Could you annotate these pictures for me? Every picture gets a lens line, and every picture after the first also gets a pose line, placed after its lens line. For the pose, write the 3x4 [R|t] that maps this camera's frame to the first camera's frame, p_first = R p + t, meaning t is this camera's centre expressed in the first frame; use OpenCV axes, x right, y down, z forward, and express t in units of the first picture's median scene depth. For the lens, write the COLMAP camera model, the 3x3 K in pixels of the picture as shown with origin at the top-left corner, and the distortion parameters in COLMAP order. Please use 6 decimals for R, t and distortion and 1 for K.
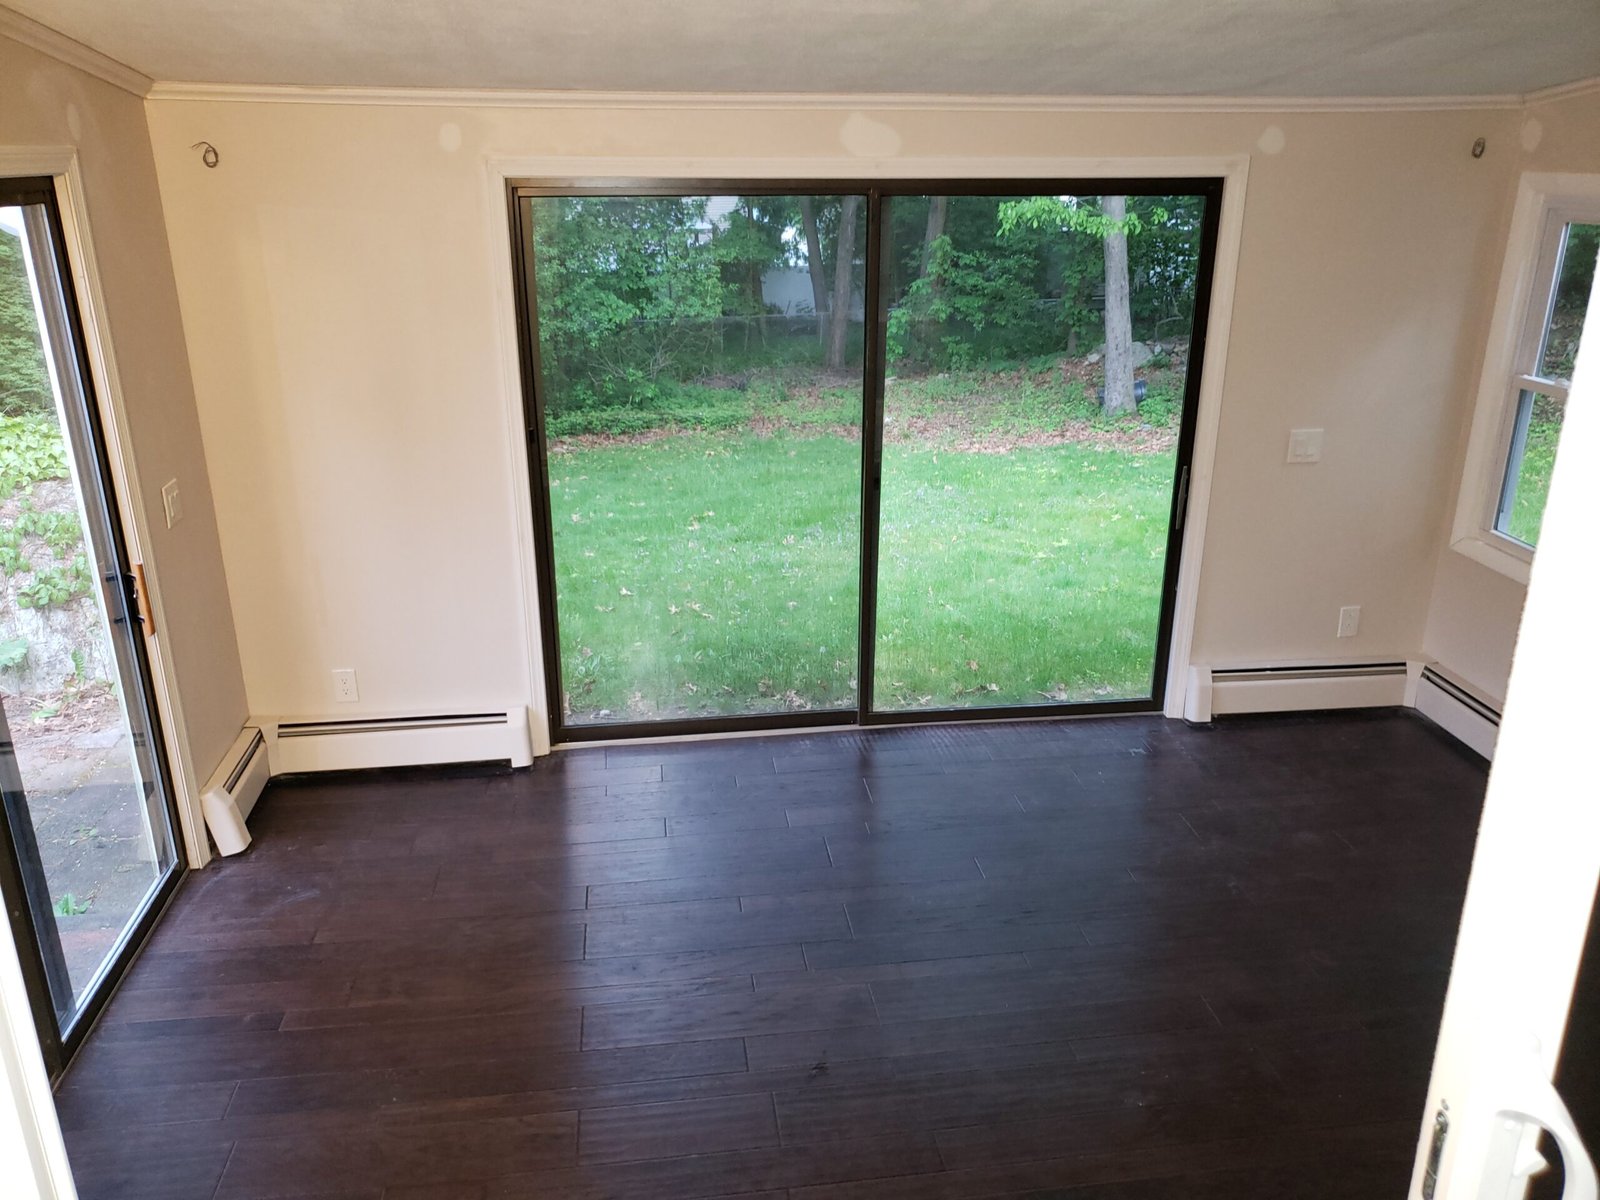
lens RADIAL K [[1246.3, 0, 796.5], [0, 1246.3, 604.3], [0, 0, 1]] dist [0.023434, 0.017465]
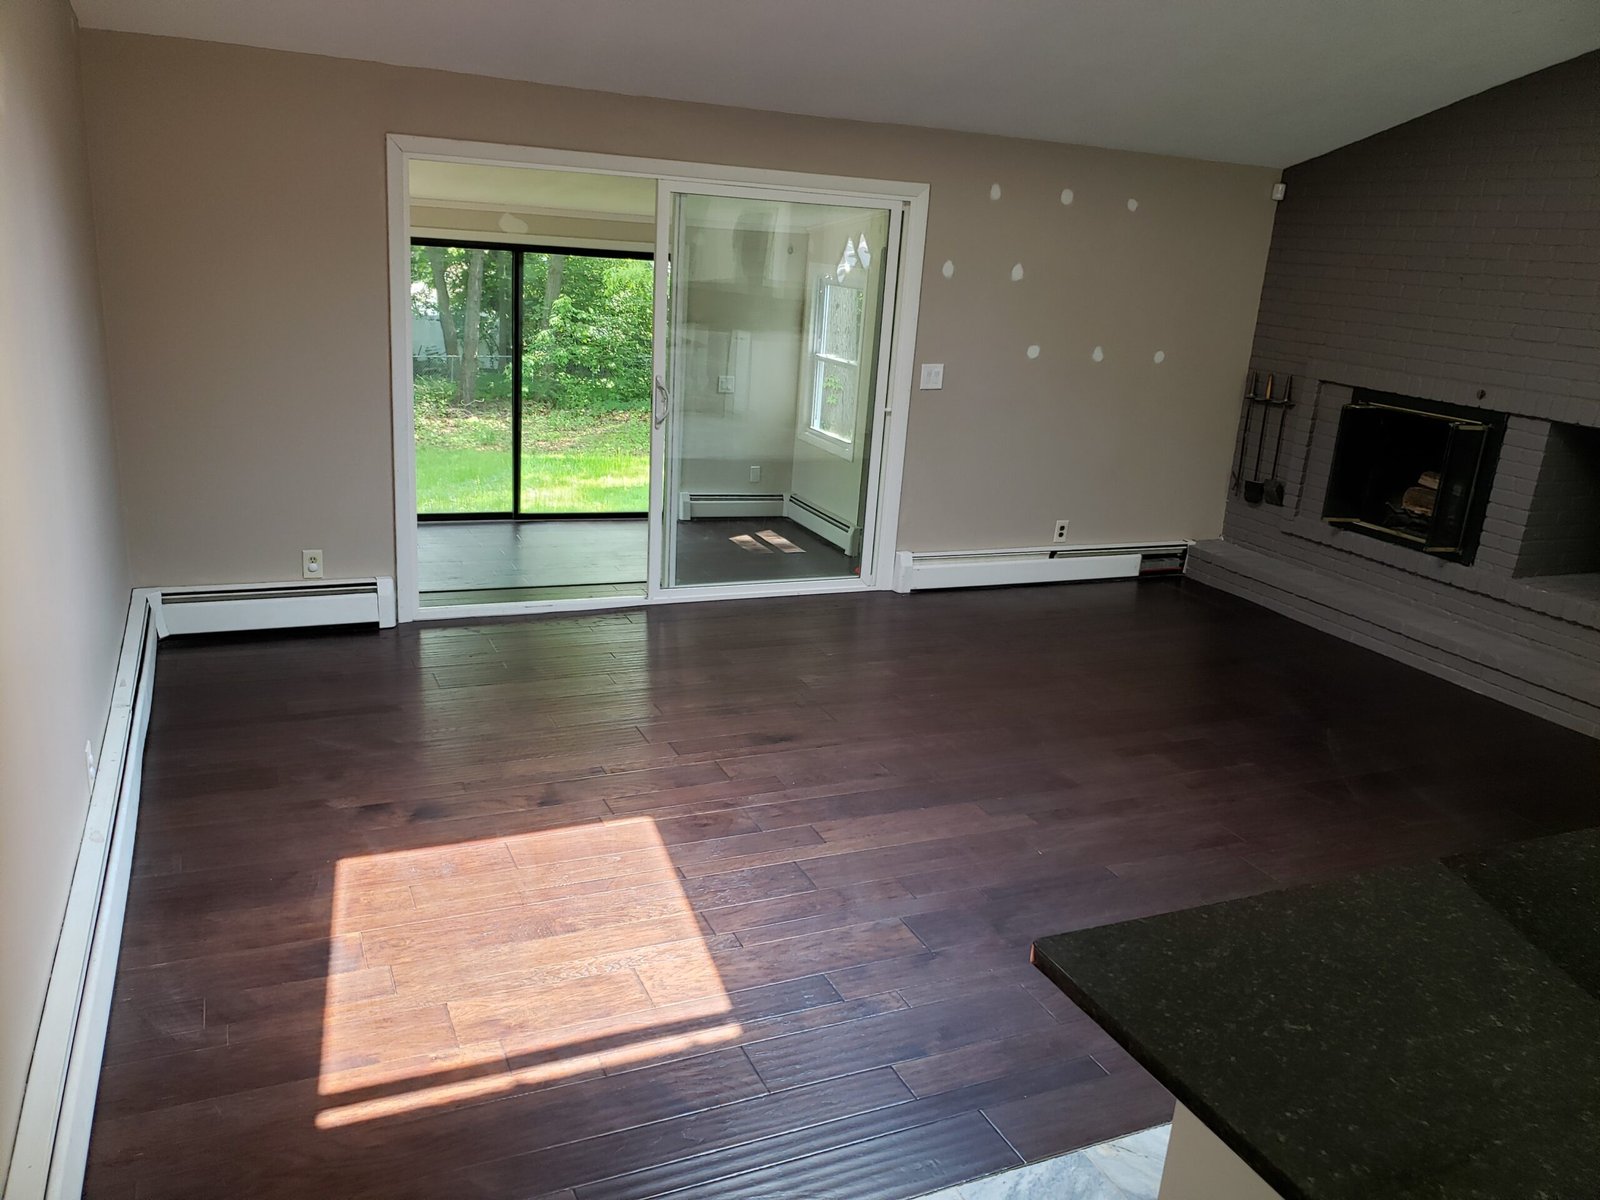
lens RADIAL K [[1246.3, 0, 806.8], [0, 1246.3, 600.0], [0, 0, 1]] dist [0.023434, 0.017465]
pose [[0.954420, -0.007907, 0.298363, -0.017648], [0.024135, 0.998420, -0.050746, 0.061306], [-0.297490, 0.055634, 0.953103, -0.182575]]
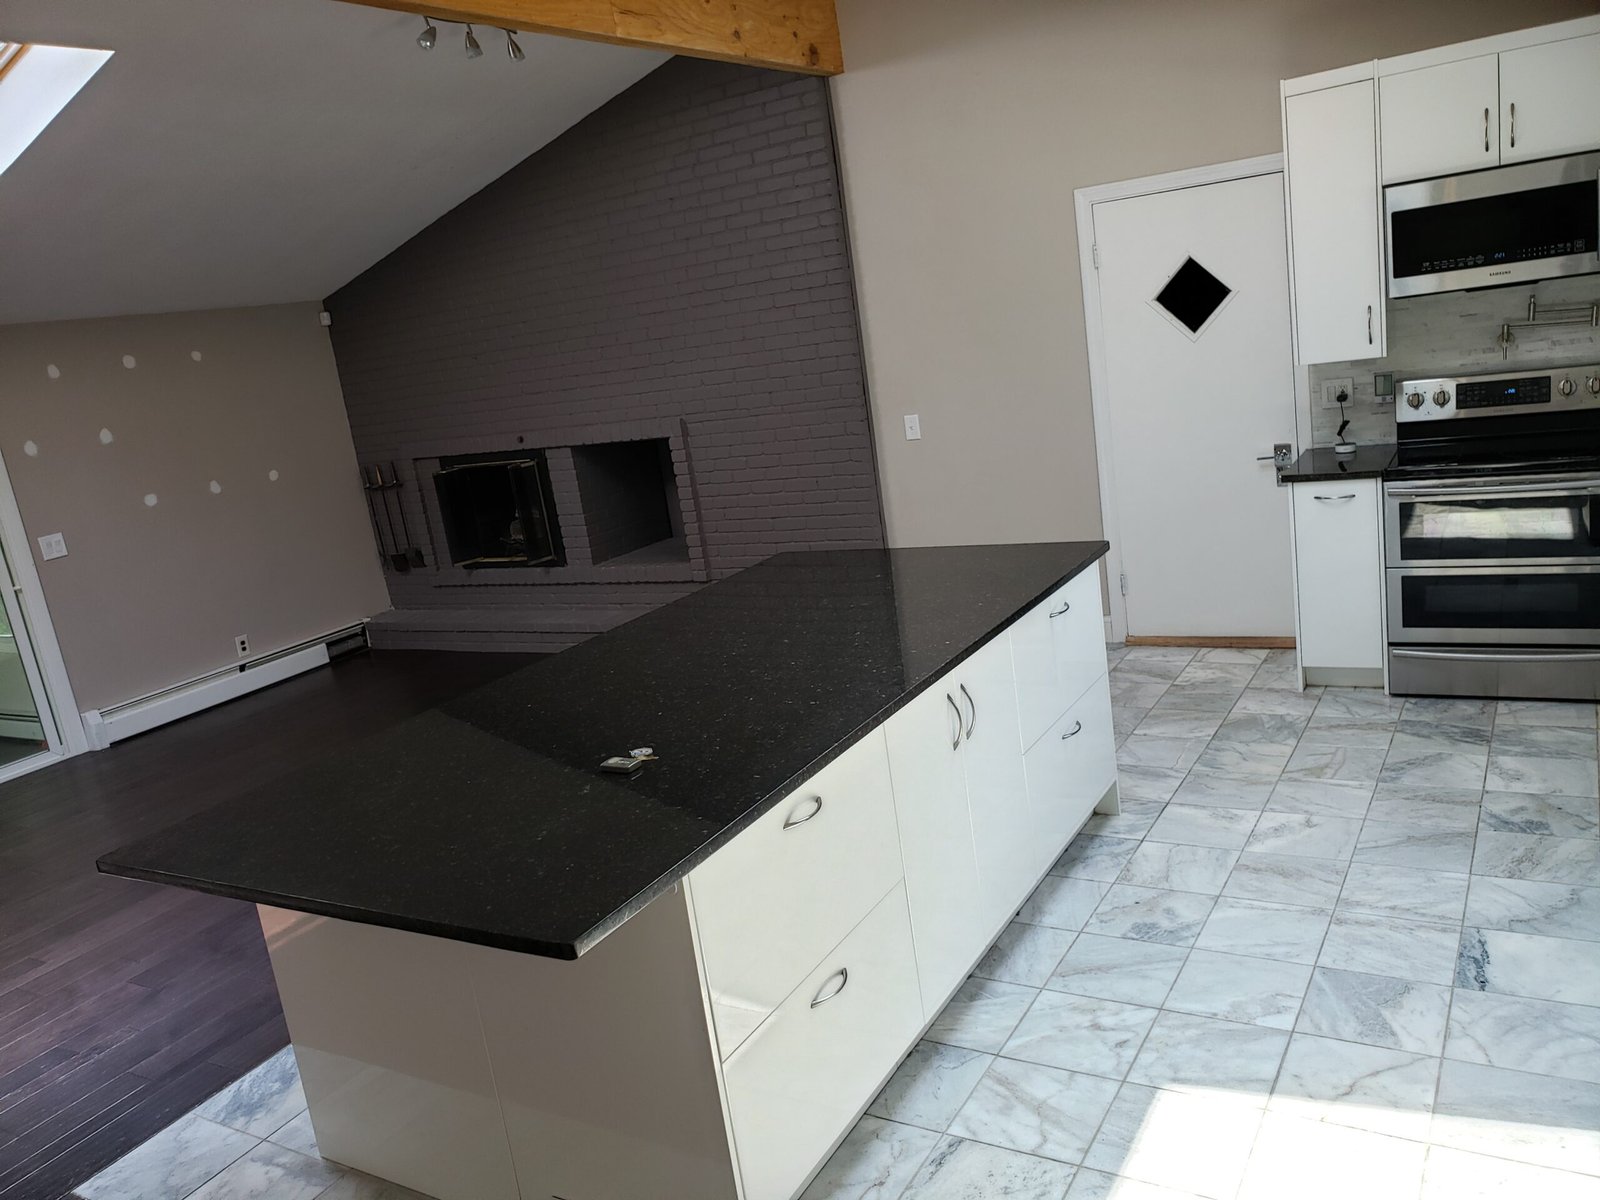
lens RADIAL K [[1246.3, 0, 761.0], [0, 1246.3, 613.7], [0, 0, 1]] dist [0.023434, 0.017465]
pose [[0.635682, -0.259149, 0.727153, -0.020611], [0.393703, 0.919087, -0.016625, 0.080322], [-0.664008, 0.296850, 0.686275, -0.230549]]
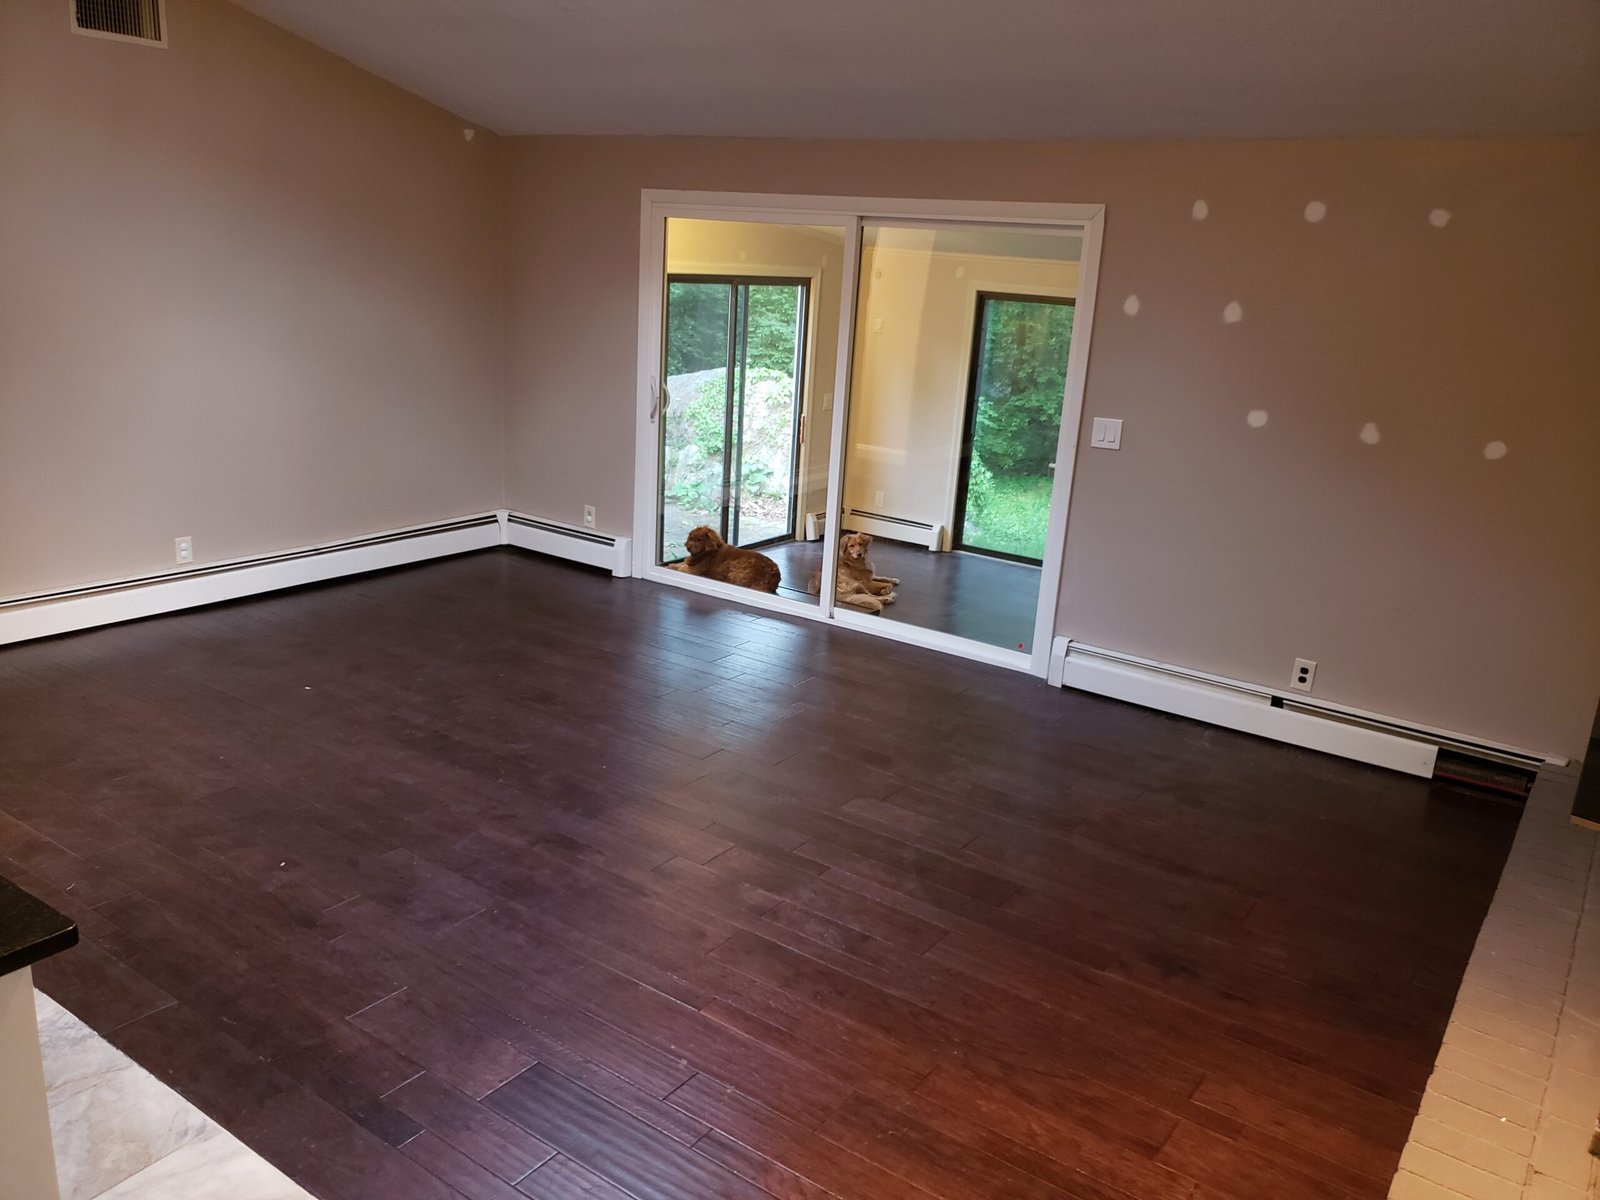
lens RADIAL K [[1246.3, 0, 797.6], [0, 1246.3, 589.0], [0, 0, 1]] dist [0.023434, 0.017465]
pose [[0.733695, 0.228977, -0.639735, 0.176938], [-0.291662, 0.956489, 0.007852, 0.042757], [0.613698, 0.180825, 0.768556, -0.140538]]
